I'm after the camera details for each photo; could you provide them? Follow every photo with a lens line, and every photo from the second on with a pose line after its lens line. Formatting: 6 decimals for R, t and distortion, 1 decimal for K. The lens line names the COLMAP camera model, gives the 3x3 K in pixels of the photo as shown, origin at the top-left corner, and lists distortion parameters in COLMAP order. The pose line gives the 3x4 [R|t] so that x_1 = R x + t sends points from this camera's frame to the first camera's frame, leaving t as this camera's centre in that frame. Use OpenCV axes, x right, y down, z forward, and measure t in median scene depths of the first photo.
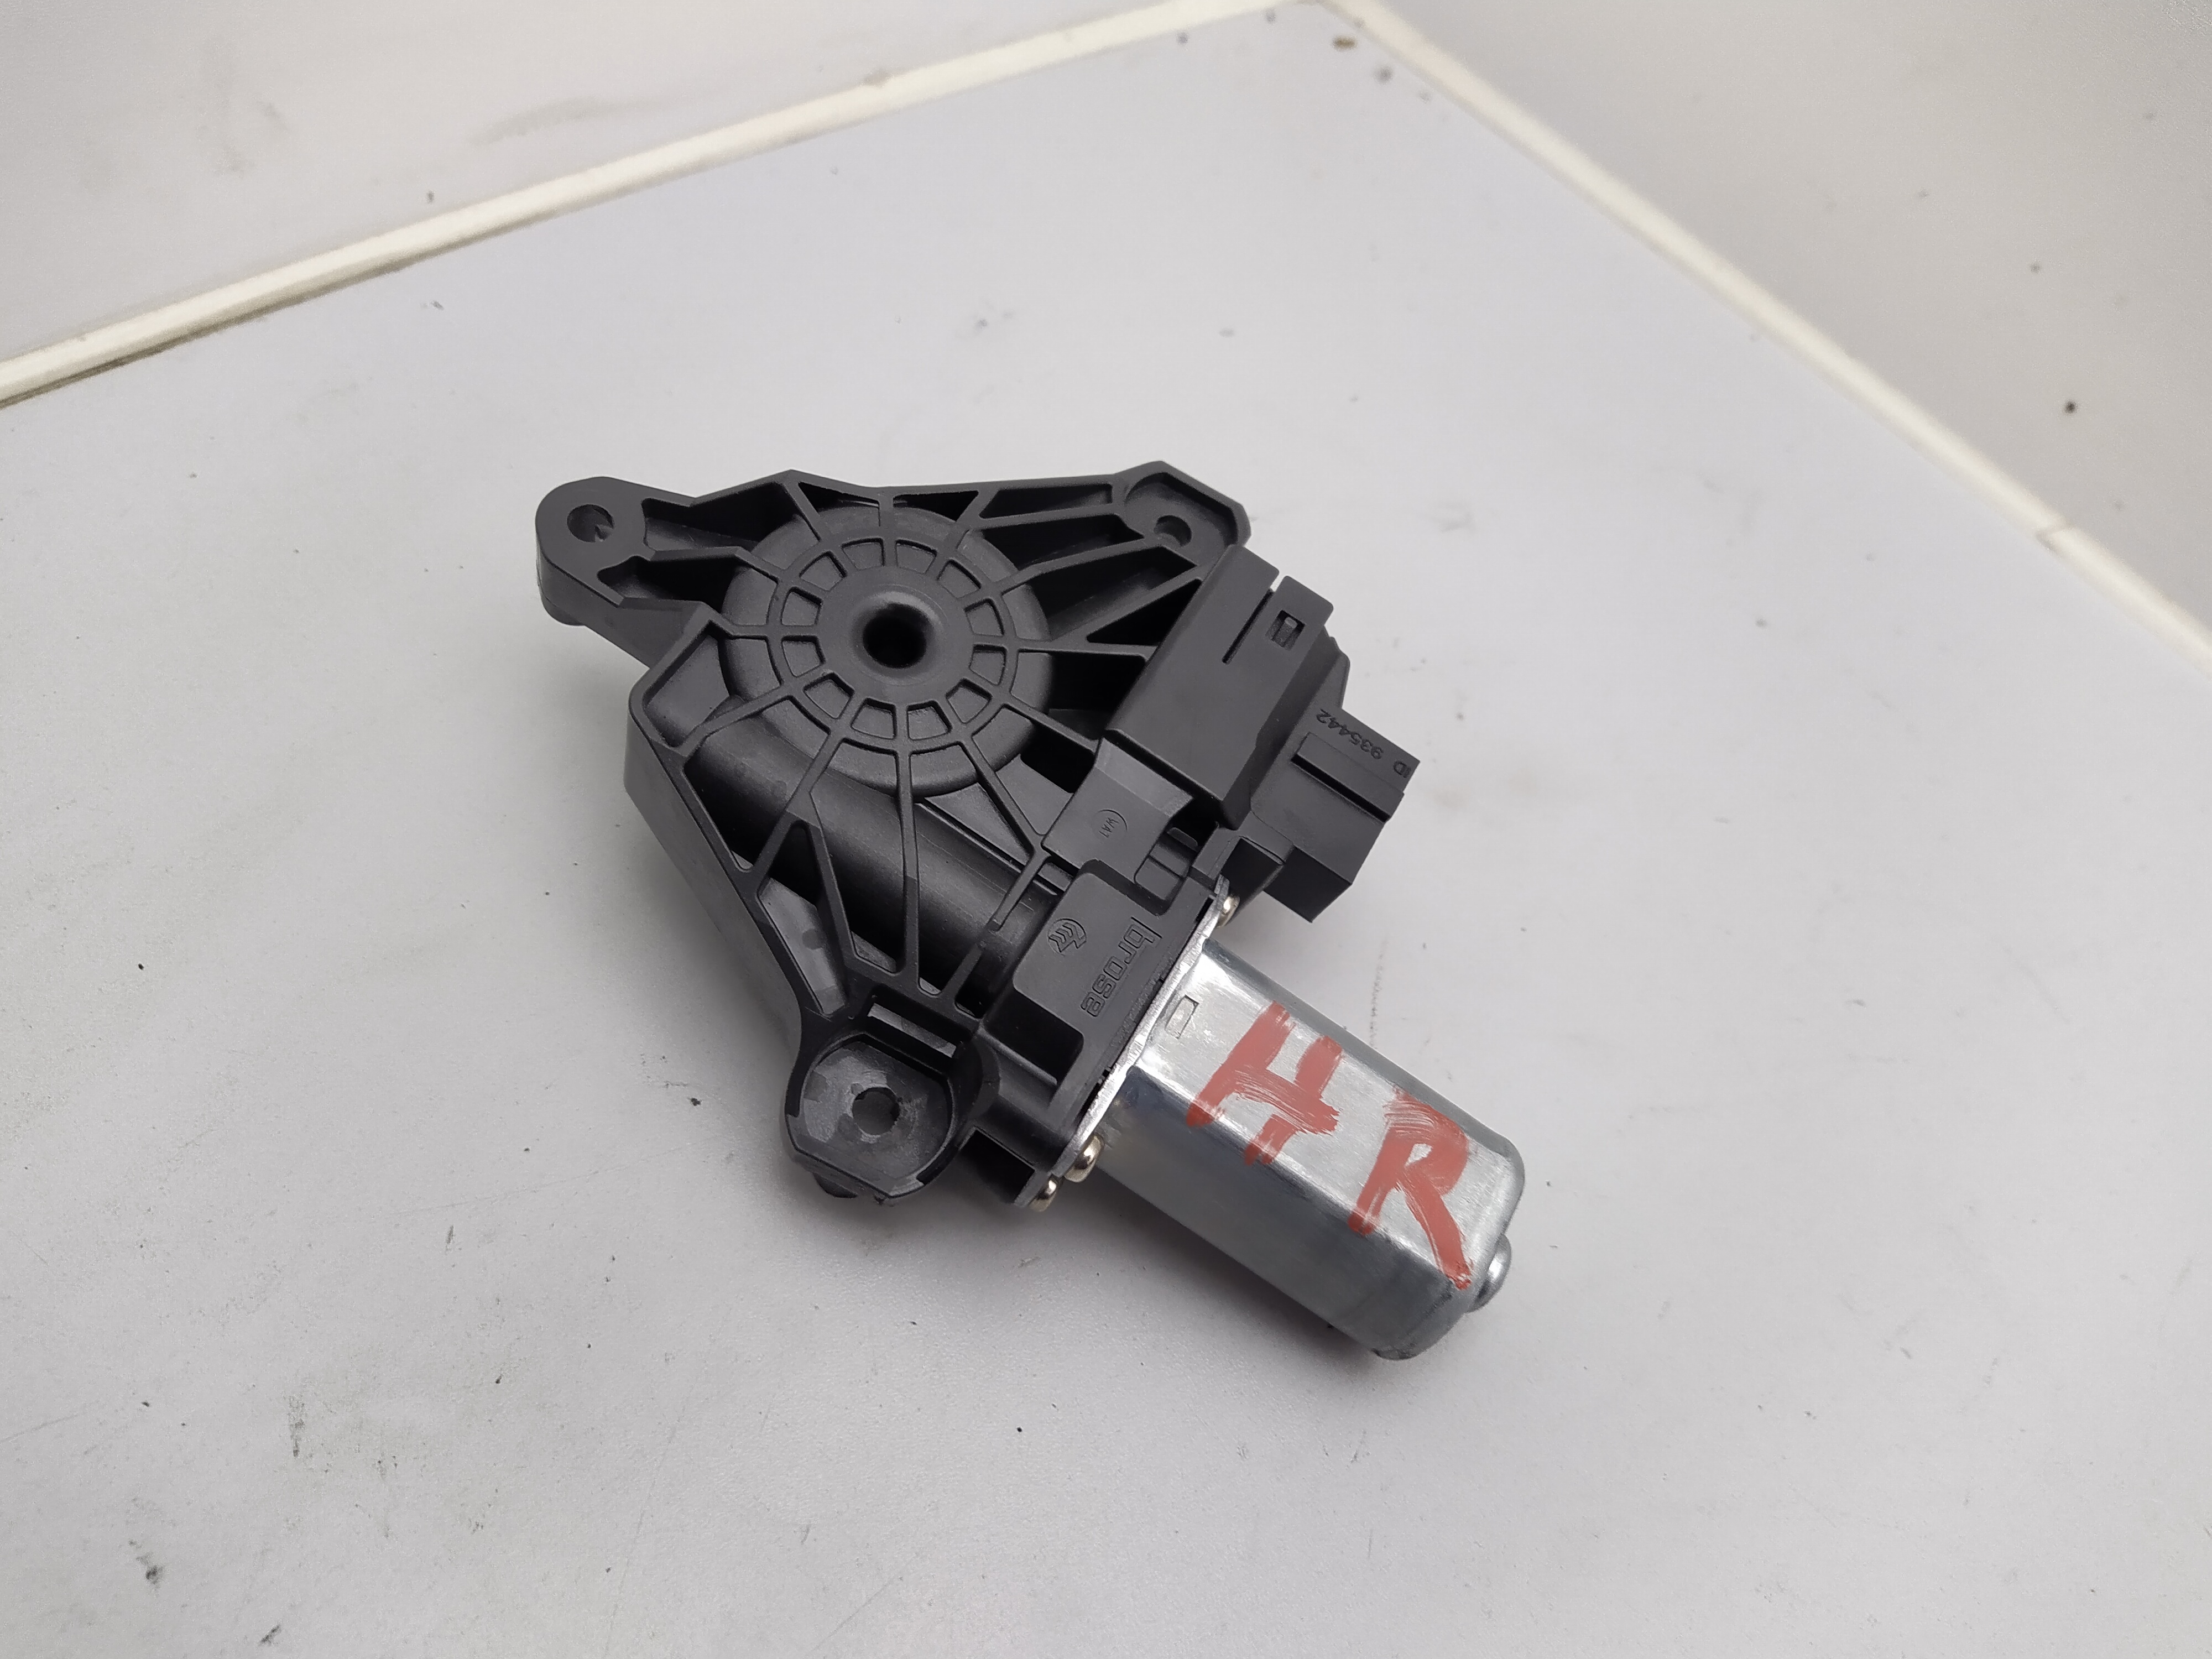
lens RADIAL K [[1778.6, 0, 1139.0], [0, 1778.6, 820.2], [0, 0, 1]] dist [0.011759, -0.001007]
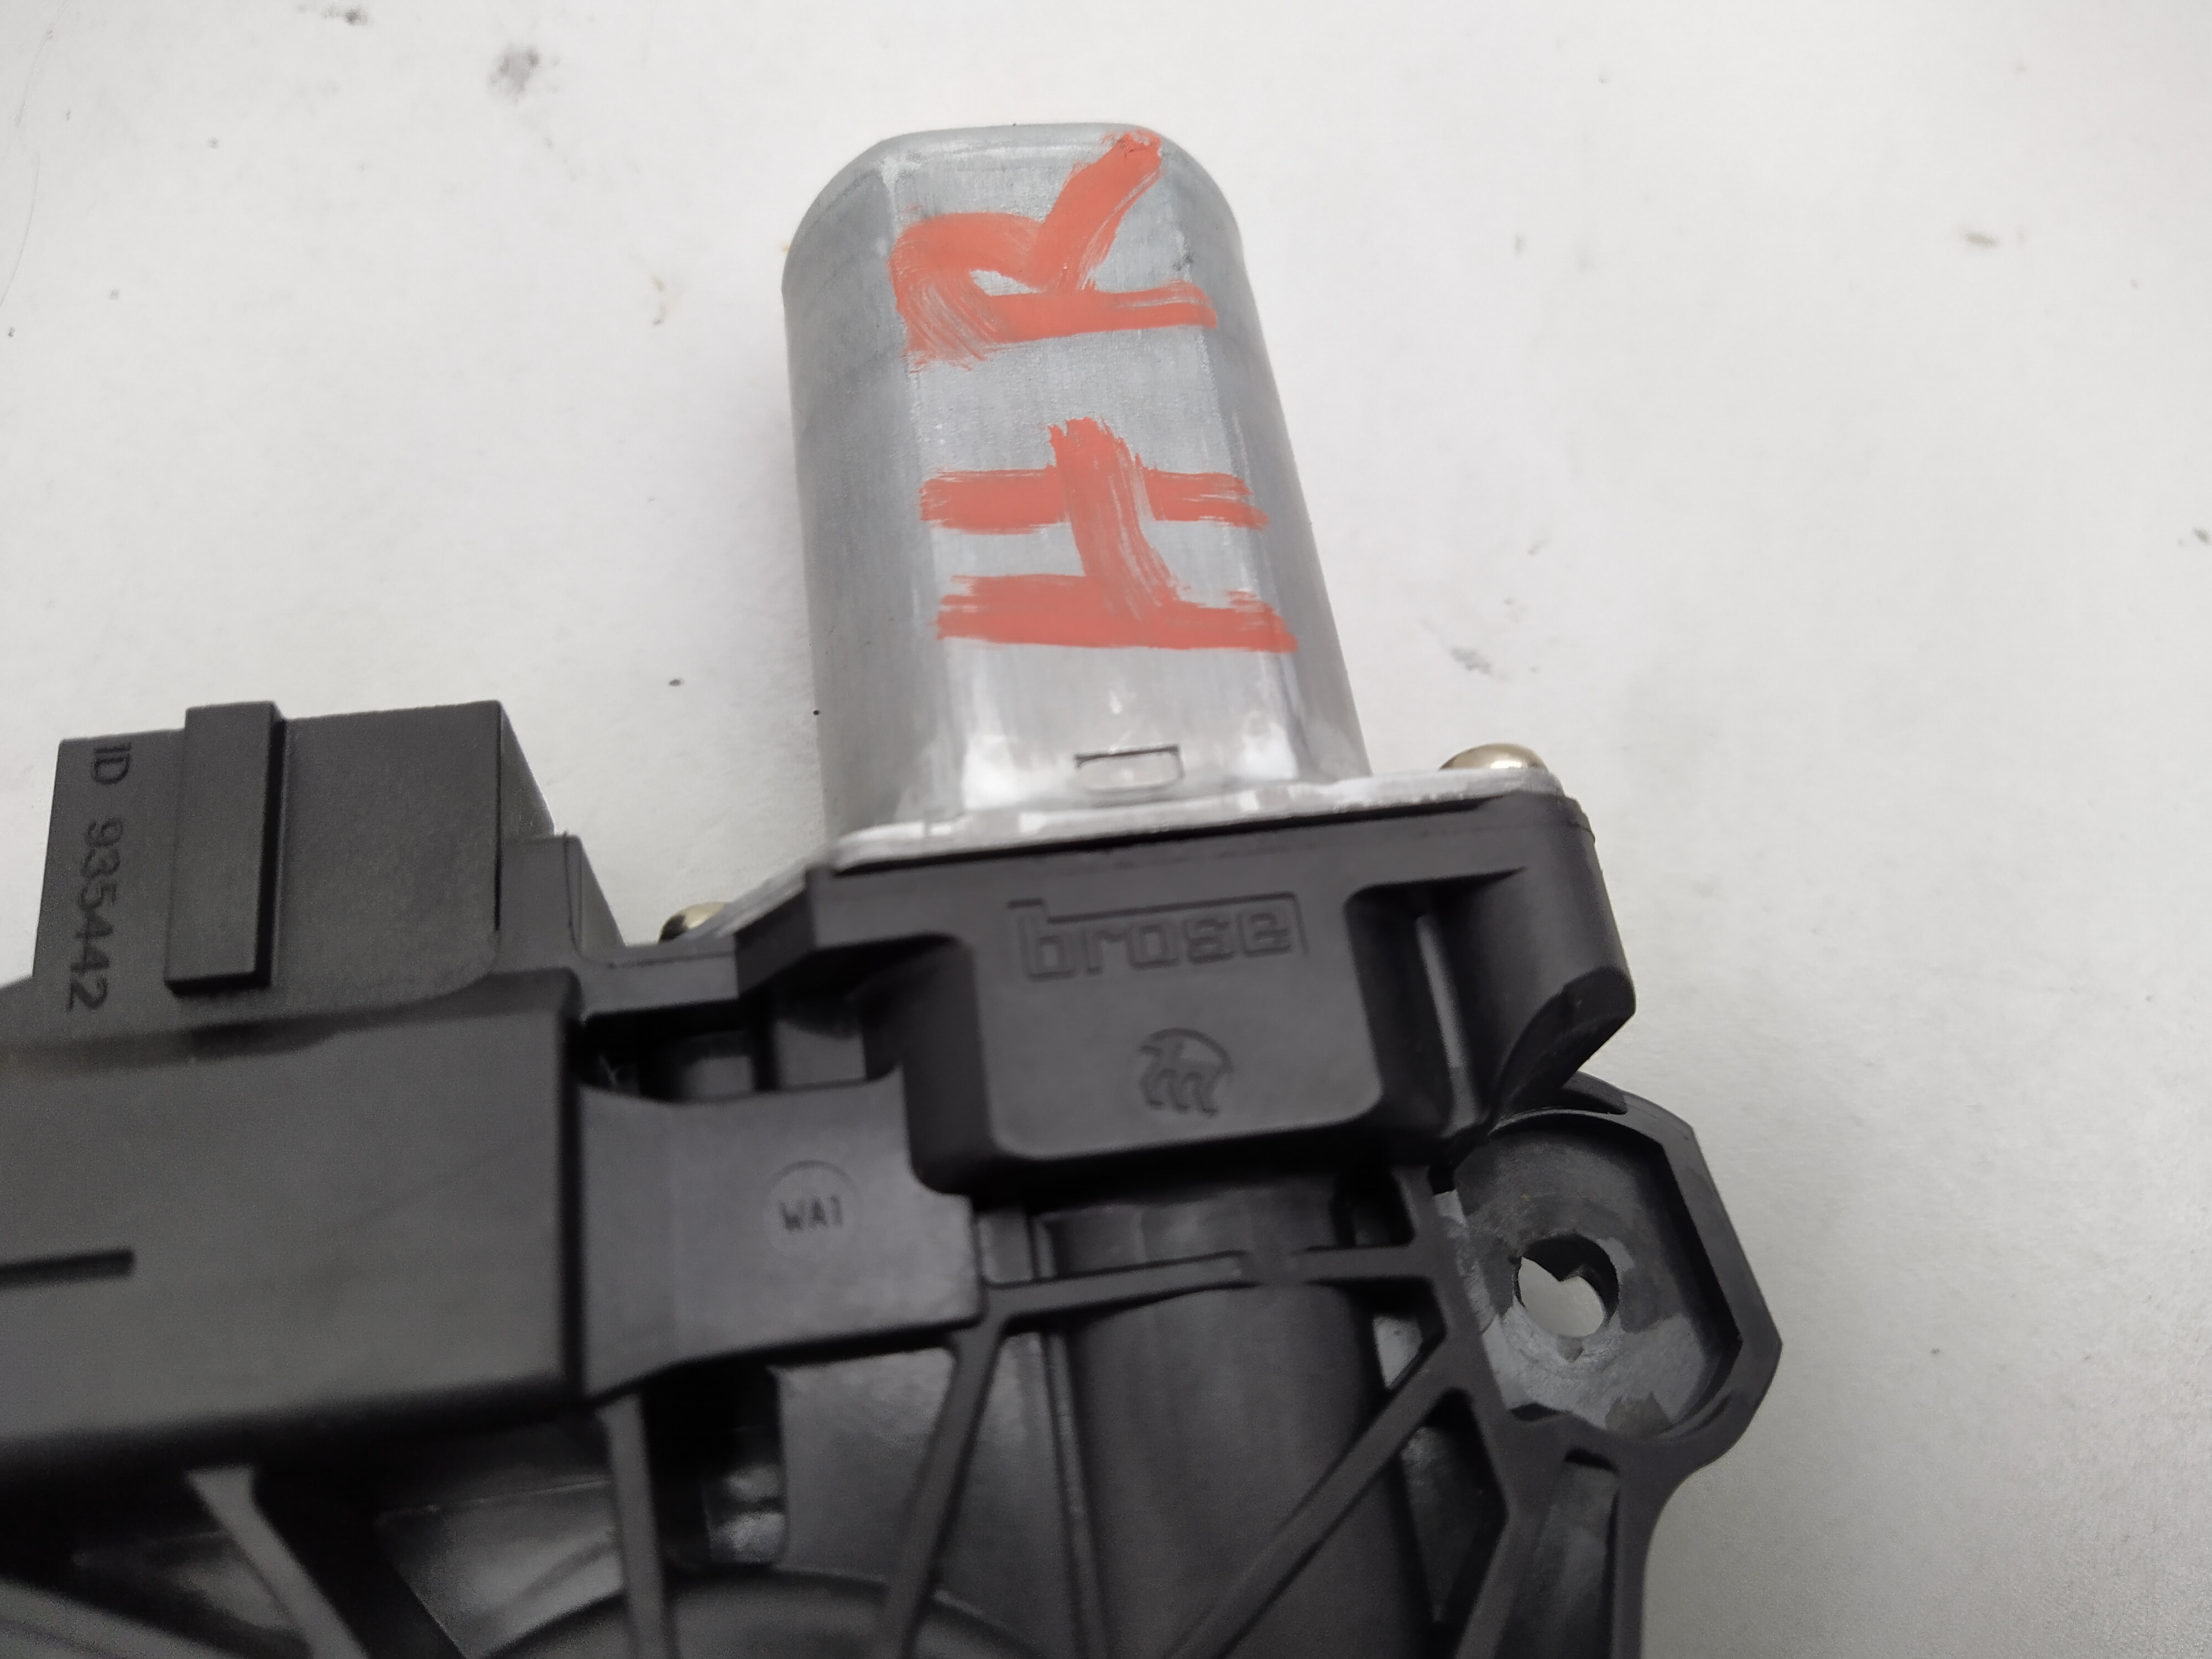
lens RADIAL K [[1778.6, 0, 1139.0], [0, 1778.6, 820.2], [0, 0, 1]] dist [0.011759, -0.001007]
pose [[-0.571262, -0.819267, 0.049625, -0.008609], [0.625222, -0.395193, 0.672993, -0.175467], [-0.531749, 0.415482, 0.737982, 0.686161]]
